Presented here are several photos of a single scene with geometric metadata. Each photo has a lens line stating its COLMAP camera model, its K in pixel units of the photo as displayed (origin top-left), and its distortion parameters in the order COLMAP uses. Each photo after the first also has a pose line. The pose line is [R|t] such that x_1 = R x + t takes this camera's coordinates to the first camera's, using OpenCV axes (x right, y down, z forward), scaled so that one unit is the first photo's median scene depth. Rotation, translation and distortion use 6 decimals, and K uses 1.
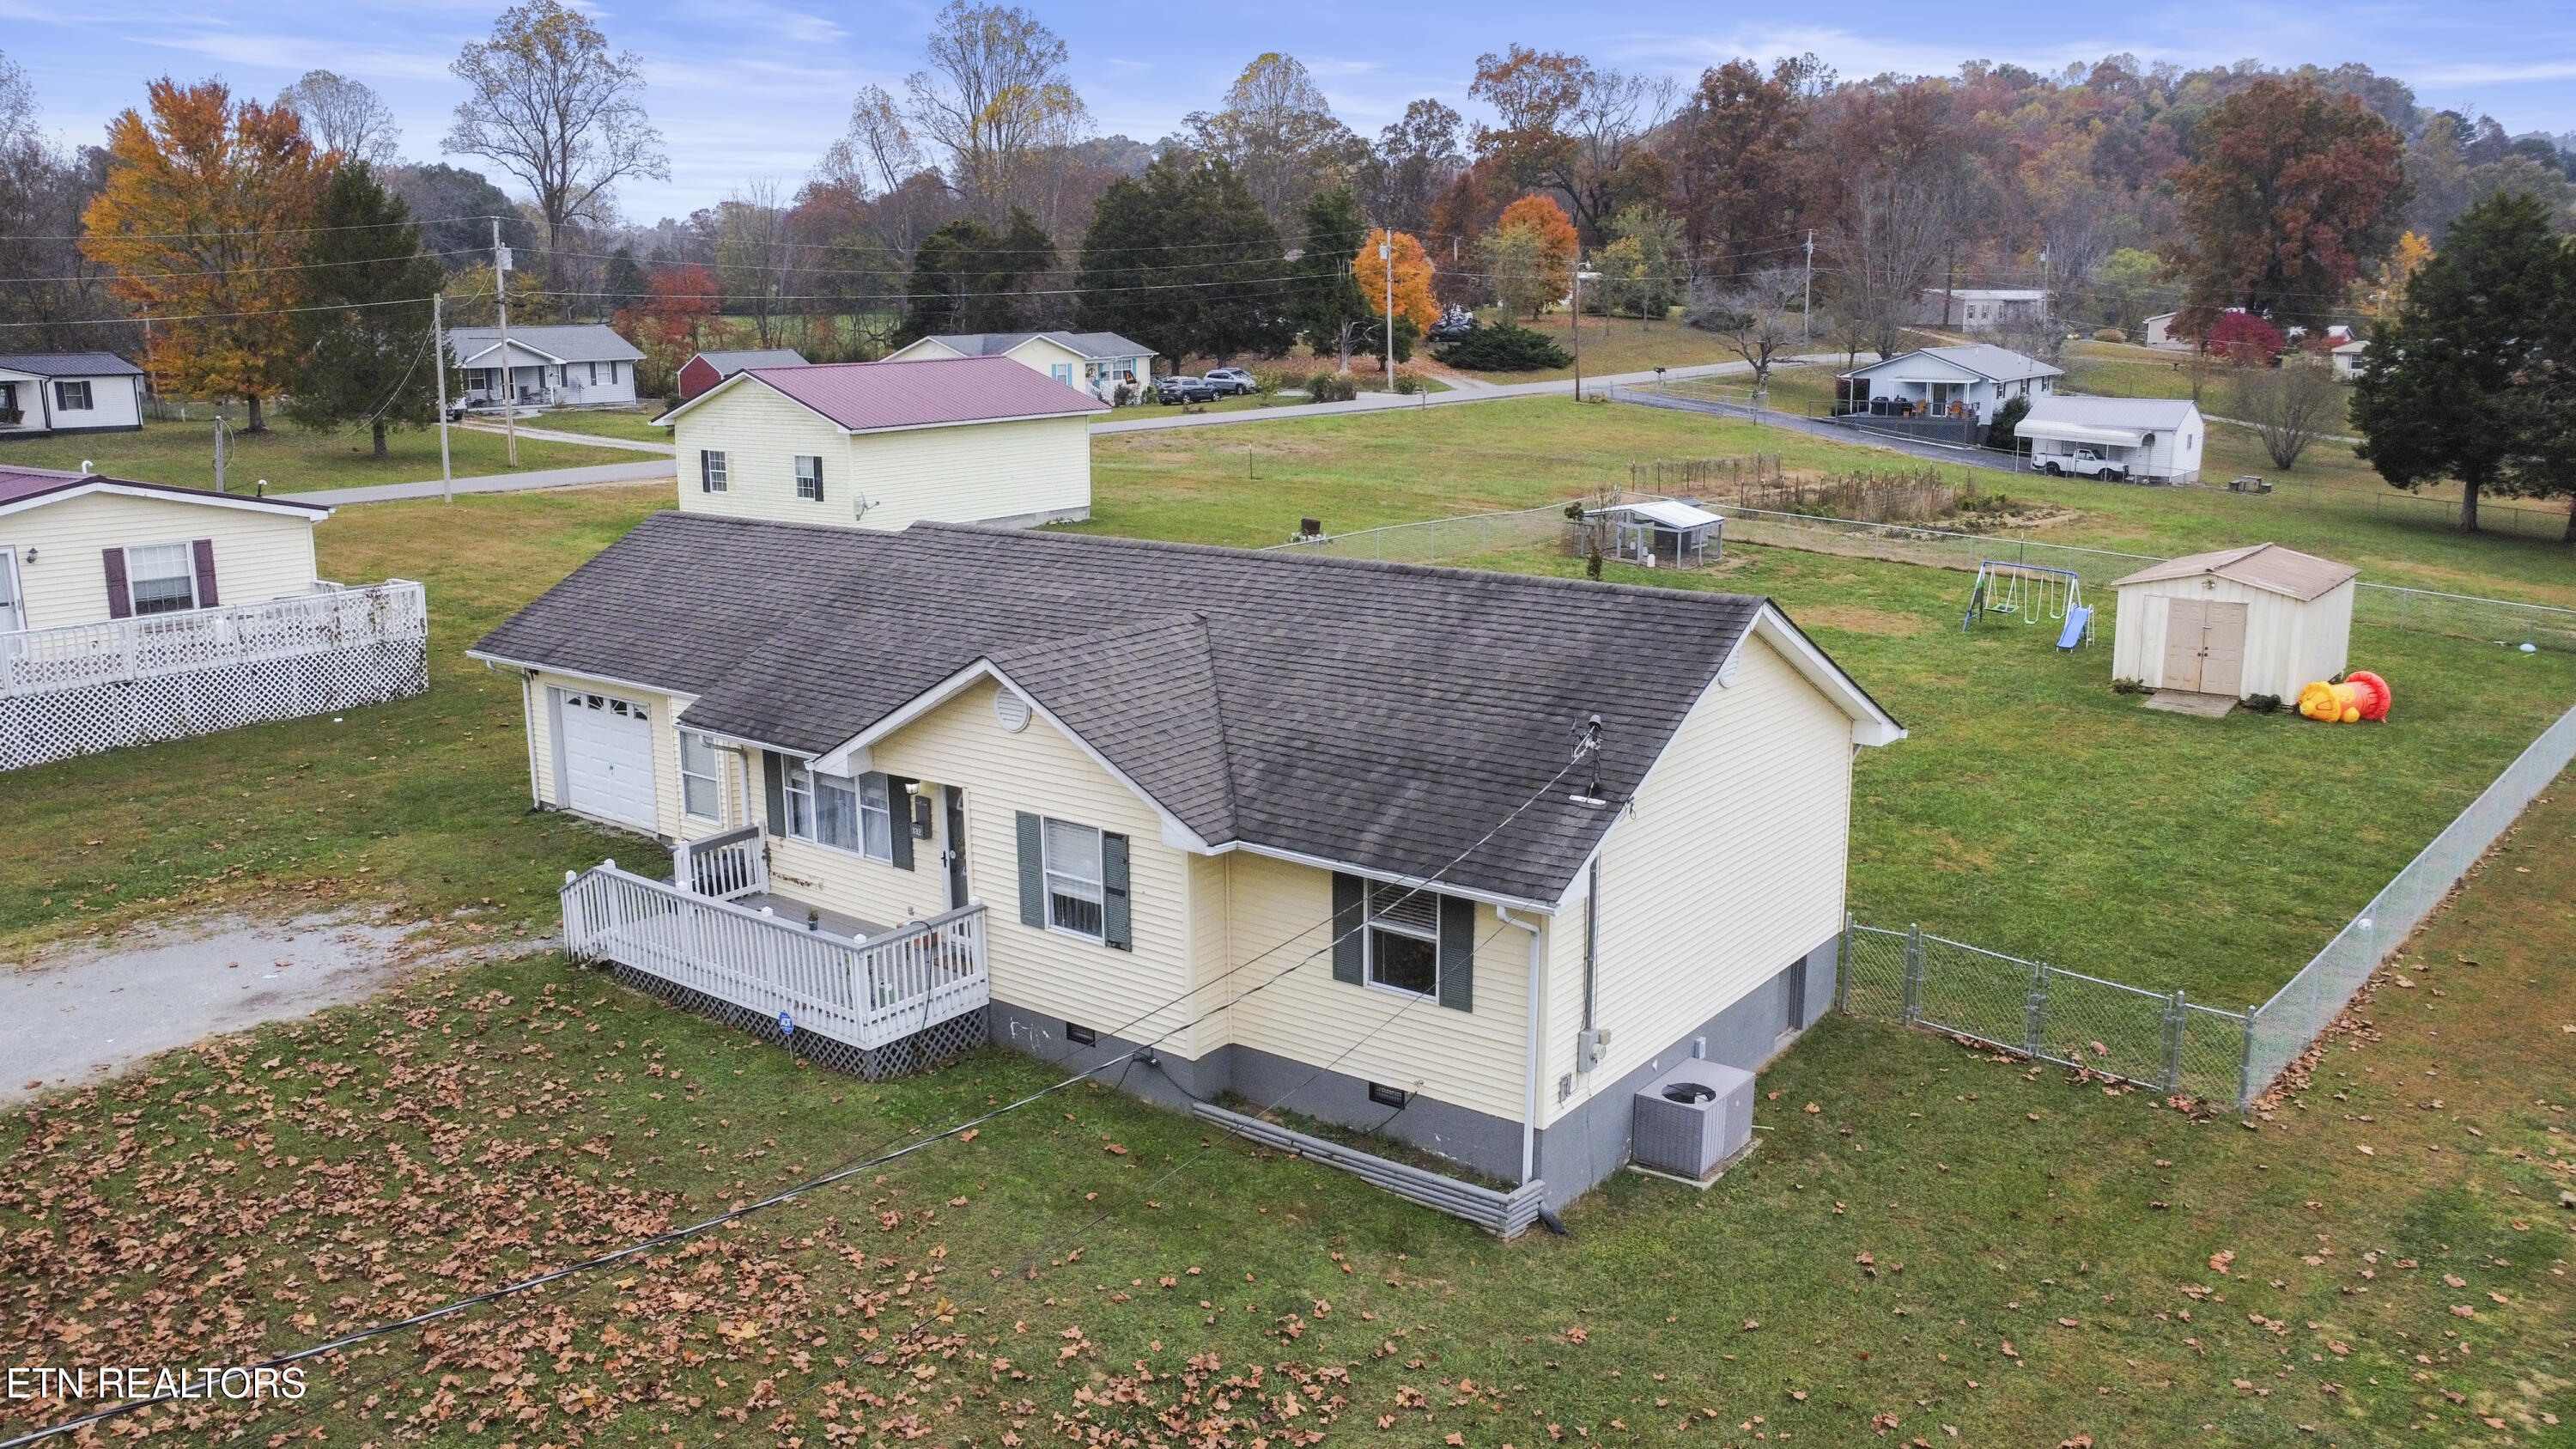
lens RADIAL K [[1946.2, 0, 1307.5], [0, 1946.2, 717.5], [0, 0, 1]] dist [-0.185415, 0.289174]
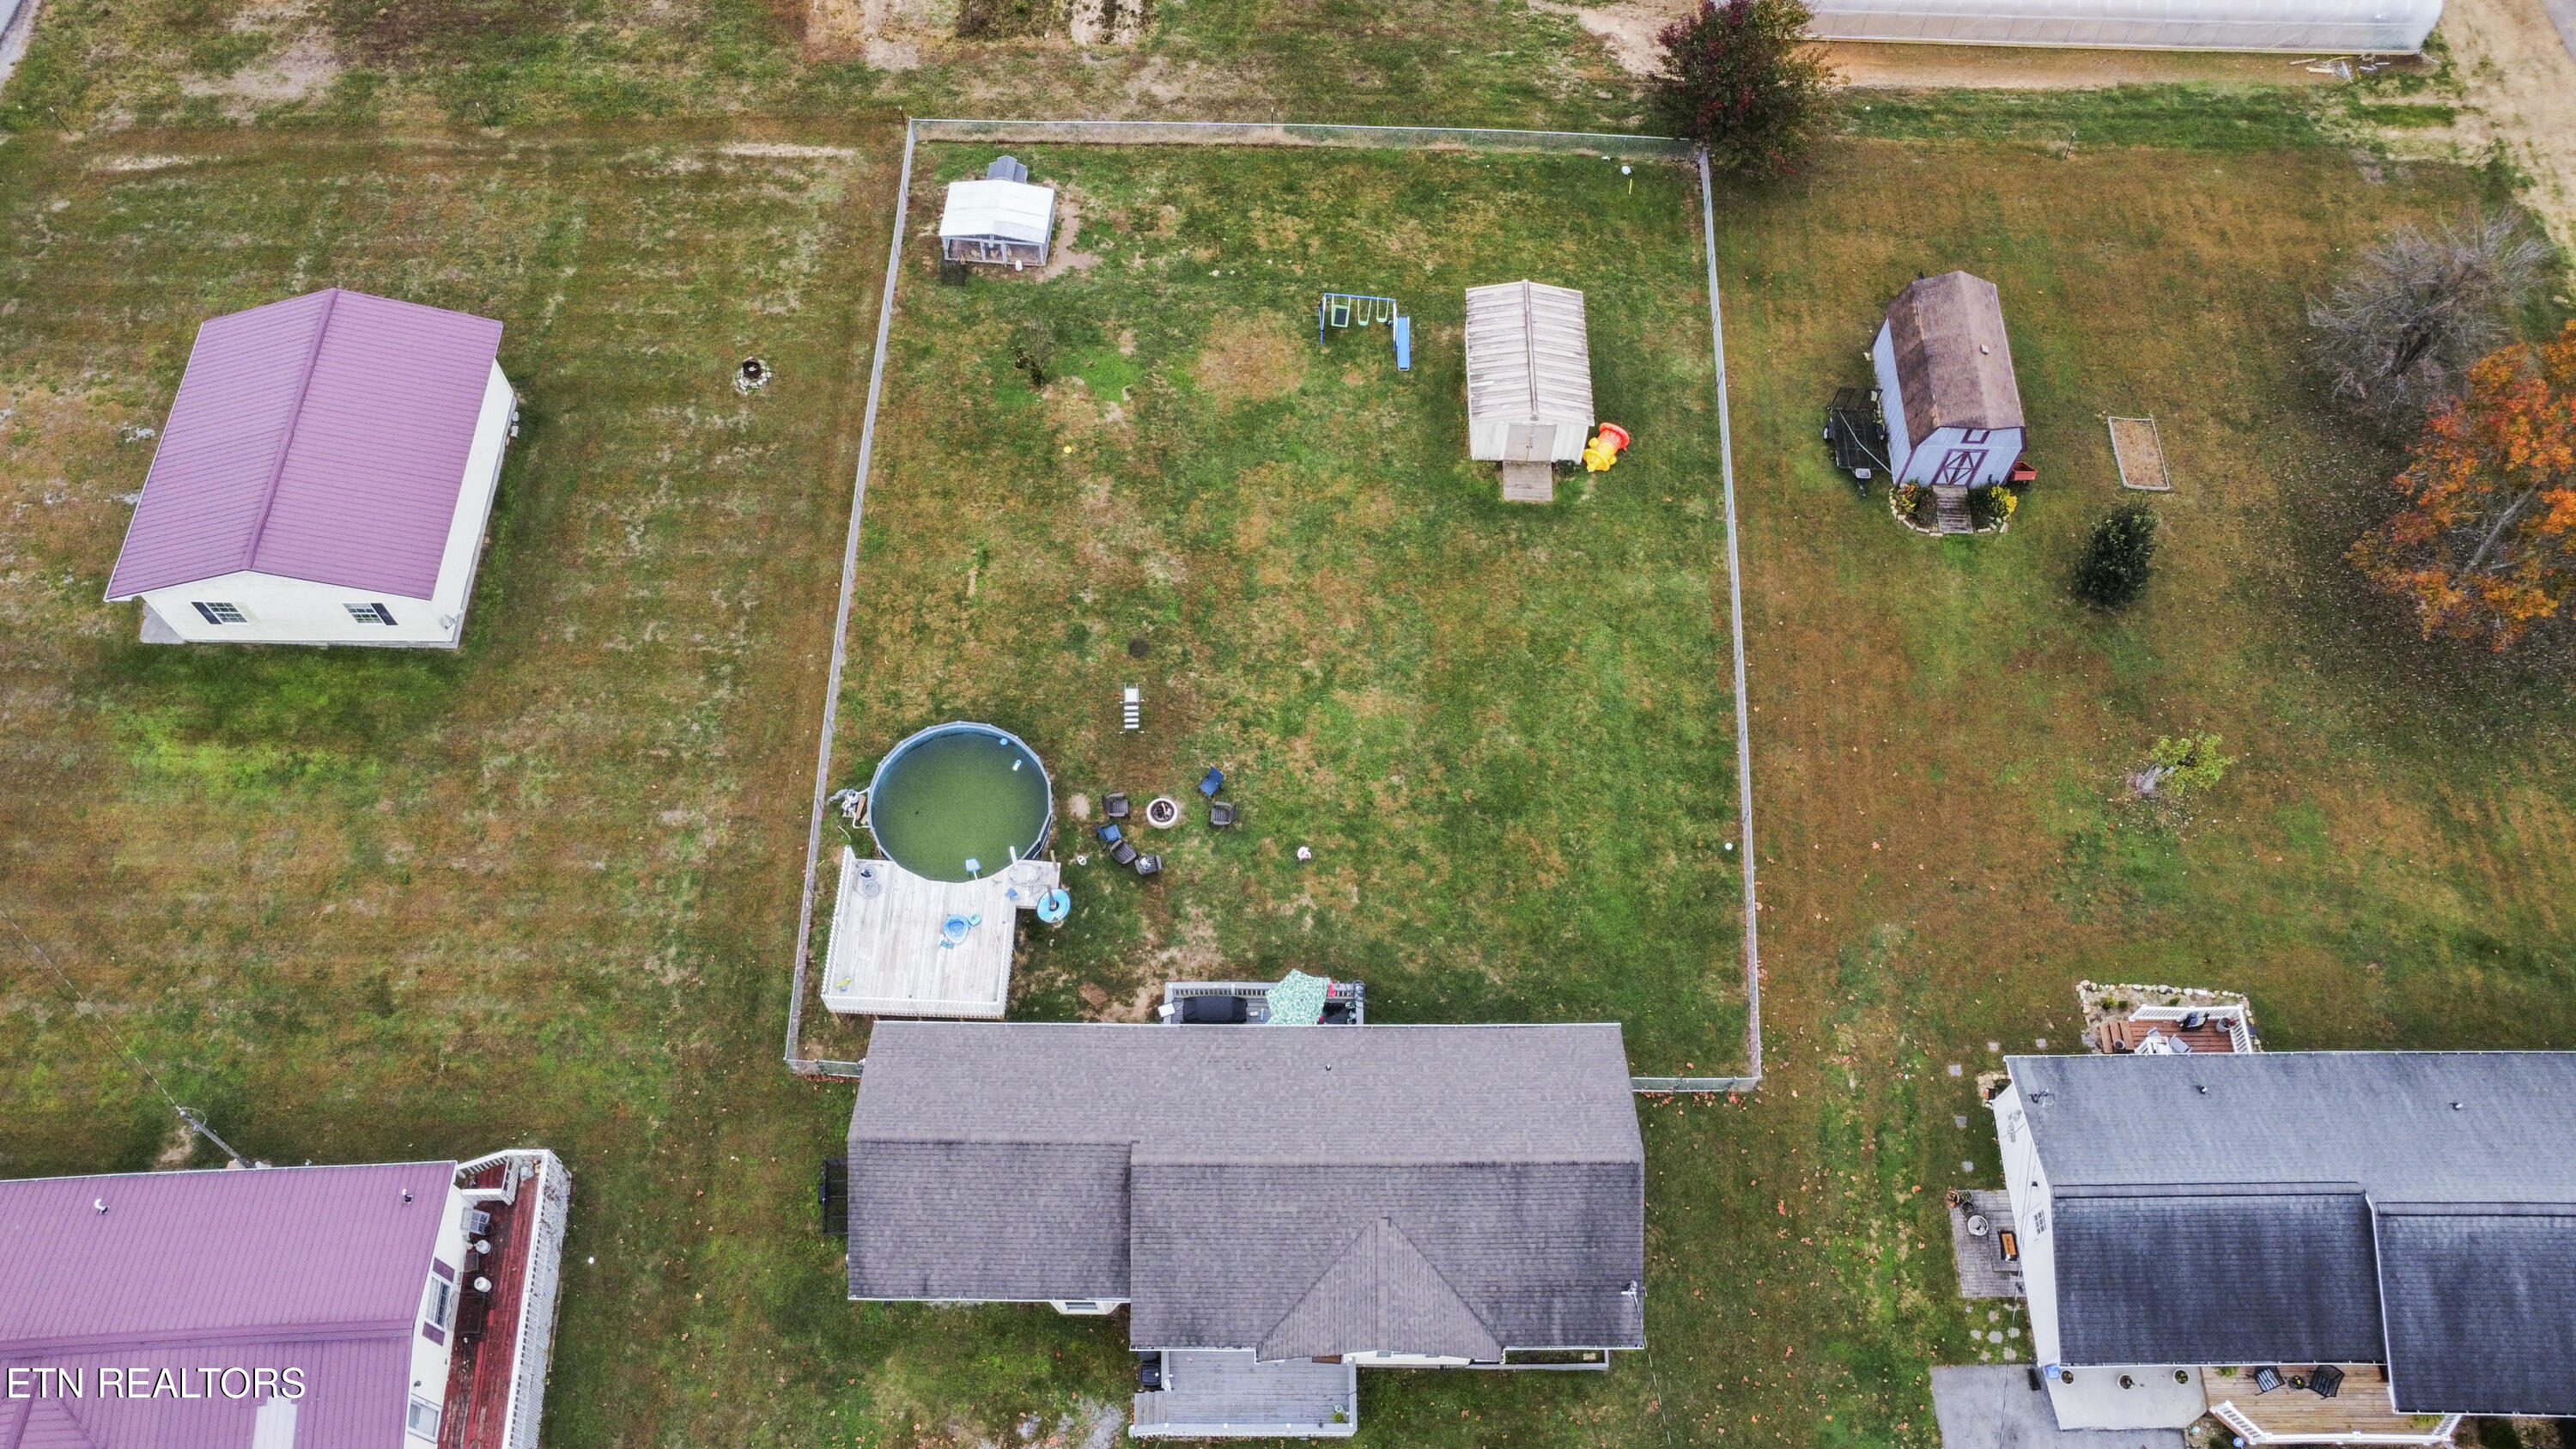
lens RADIAL K [[1946.2, 0, 1307.5], [0, 1946.2, 717.5], [0, 0, 1]] dist [-0.185415, 0.289174]
pose [[0.793646, -0.528565, 0.301240, -0.495956], [0.109929, 0.611592, 0.783499, -2.185984], [-0.598367, -0.588706, 0.543492, 0.223610]]
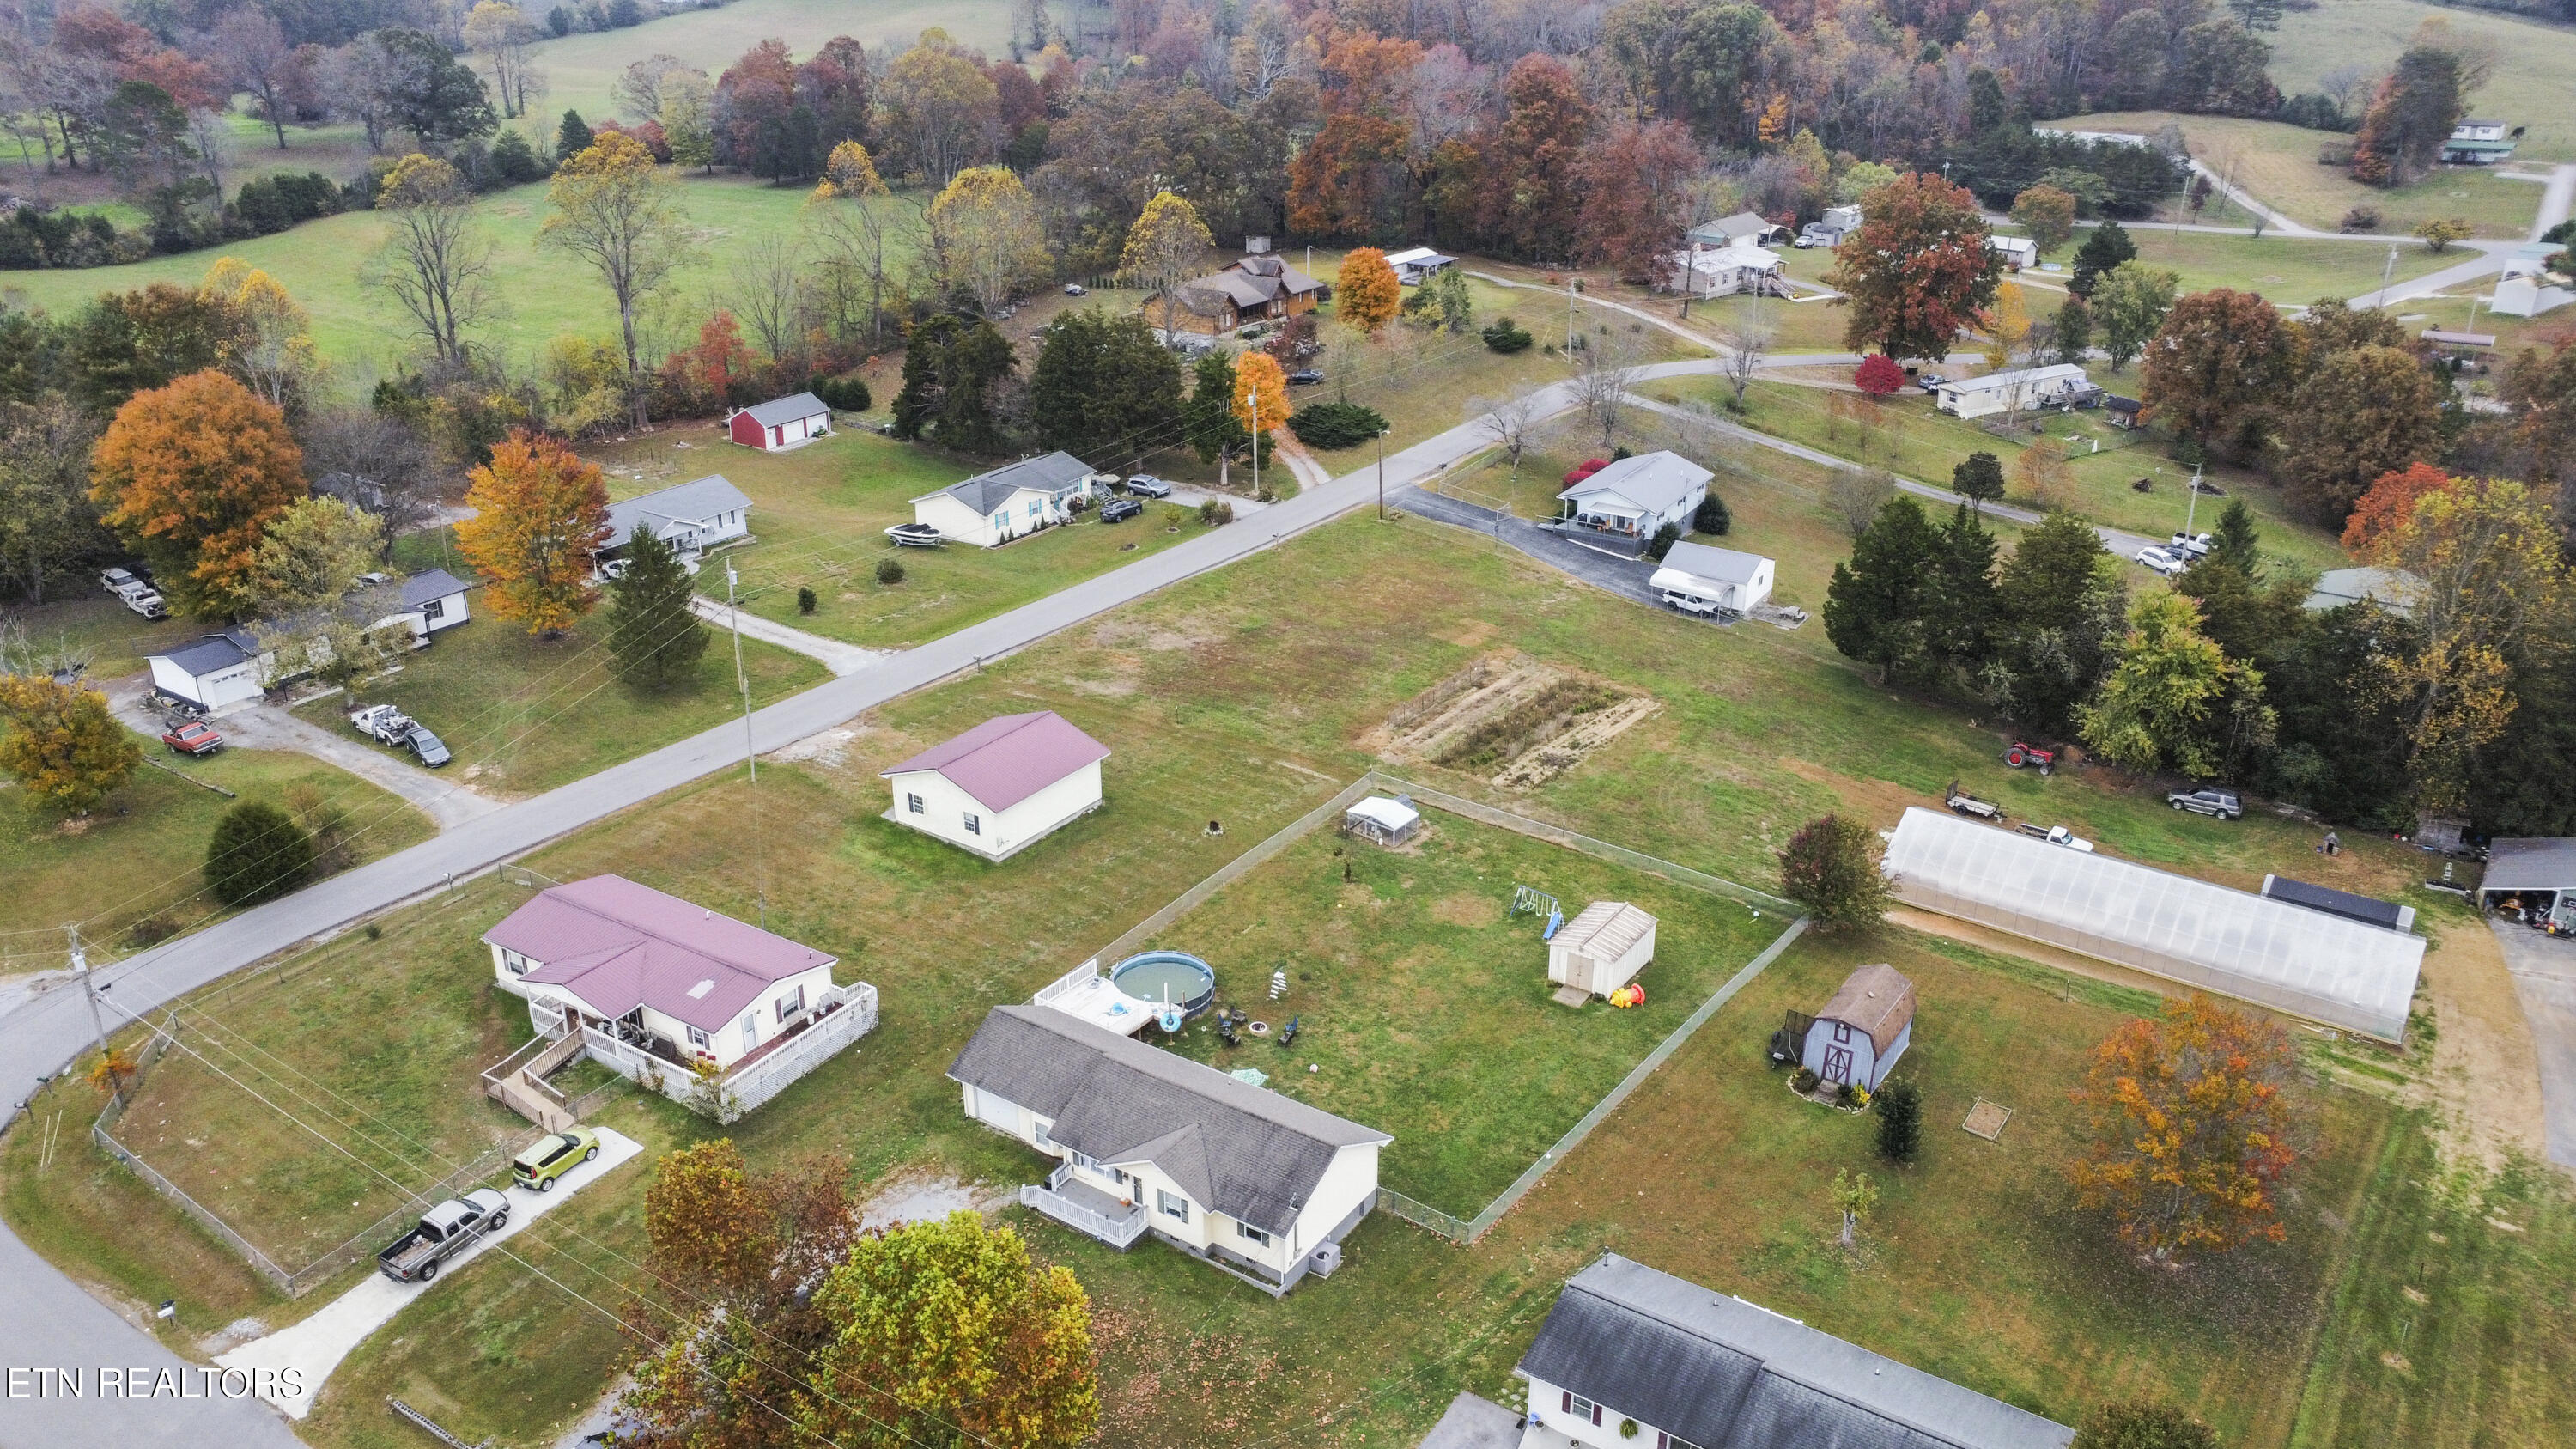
lens RADIAL K [[1946.2, 0, 1307.5], [0, 1946.2, 717.5], [0, 0, 1]] dist [-0.185415, 0.289174]
pose [[0.997938, -0.020883, 0.060695, -0.059686], [0.008582, 0.980513, 0.196267, -1.645768], [-0.063611, -0.195341, 0.978670, -2.661743]]
